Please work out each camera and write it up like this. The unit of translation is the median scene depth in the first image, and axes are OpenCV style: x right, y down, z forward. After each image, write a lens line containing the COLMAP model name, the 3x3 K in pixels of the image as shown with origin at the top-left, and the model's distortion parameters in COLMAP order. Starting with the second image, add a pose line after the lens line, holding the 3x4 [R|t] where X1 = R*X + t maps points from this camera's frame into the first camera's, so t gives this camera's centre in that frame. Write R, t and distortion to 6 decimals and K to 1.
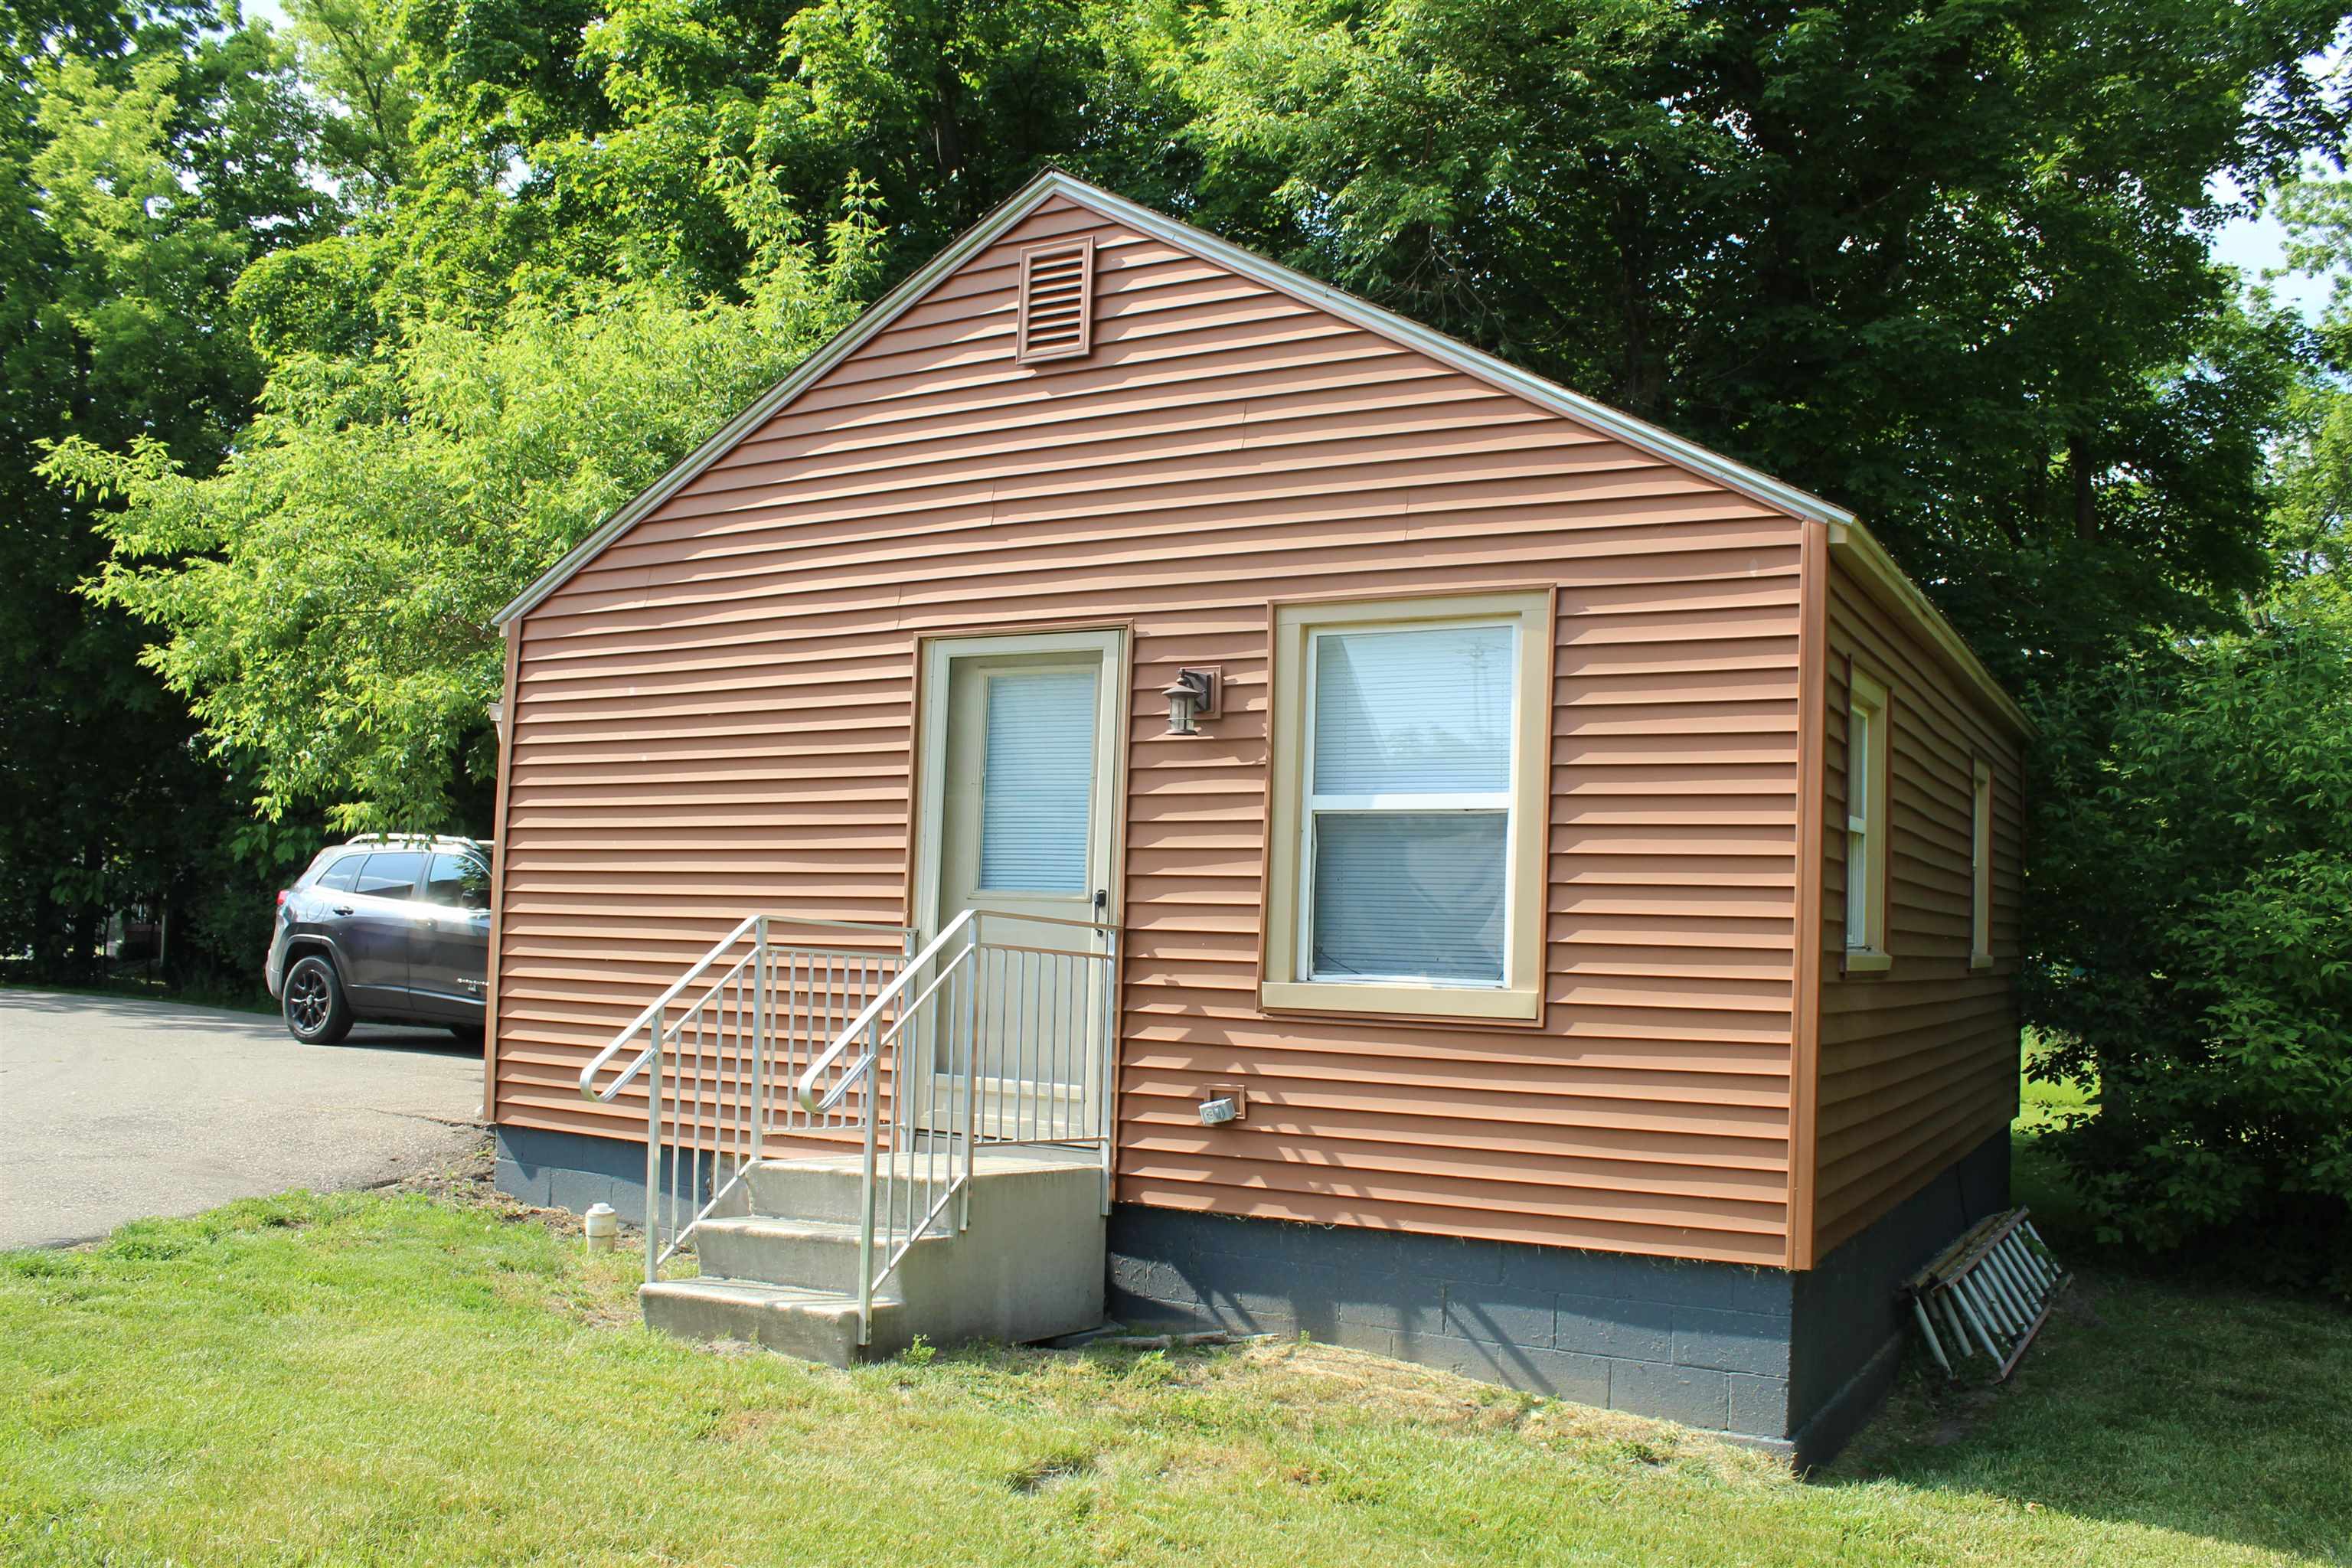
lens RADIAL K [[1959.5, 0, 1173.7], [0, 1959.5, 795.9], [0, 0, 1]] dist [-0.146826, -0.002949]
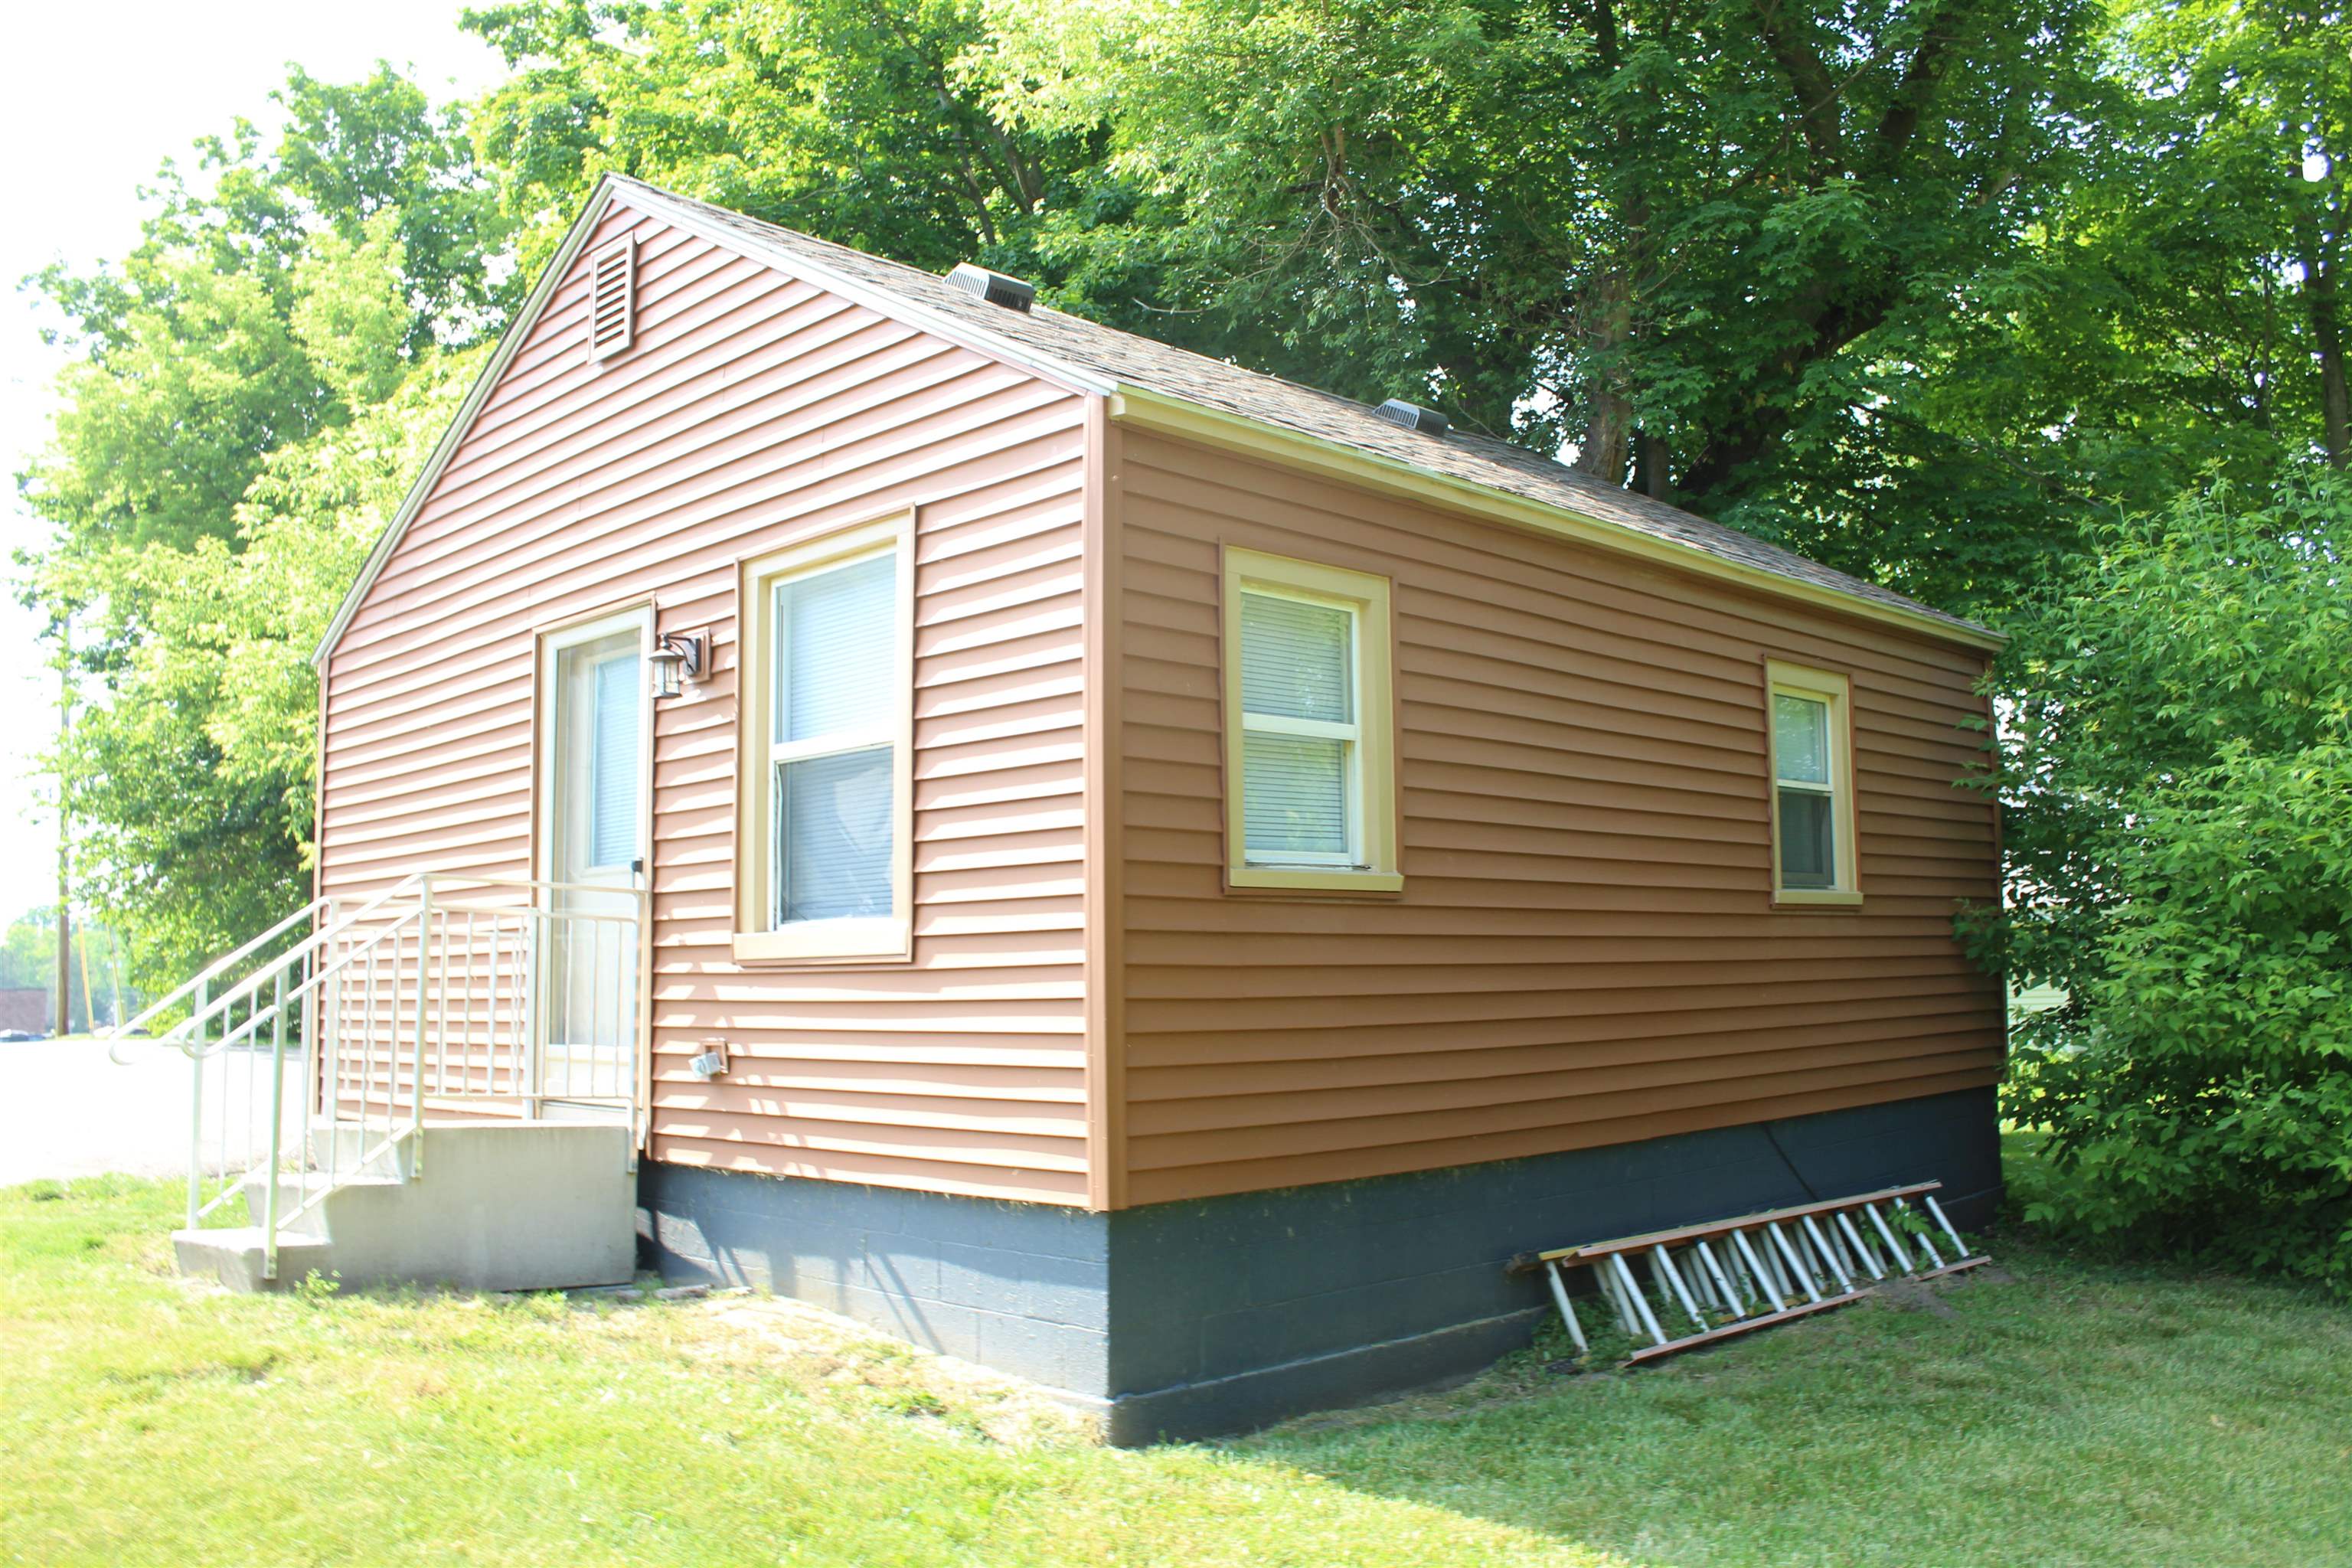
lens RADIAL K [[1943.3, 0, 1176.0], [0, 1943.3, 784.0], [0, 0, 1]] dist [-0.119093, 0.007046]
pose [[0.961301, -0.075382, -0.264987, 0.530586], [0.066954, 0.996925, -0.040708, 0.073460], [0.267241, 0.021390, 0.963392, 0.104482]]
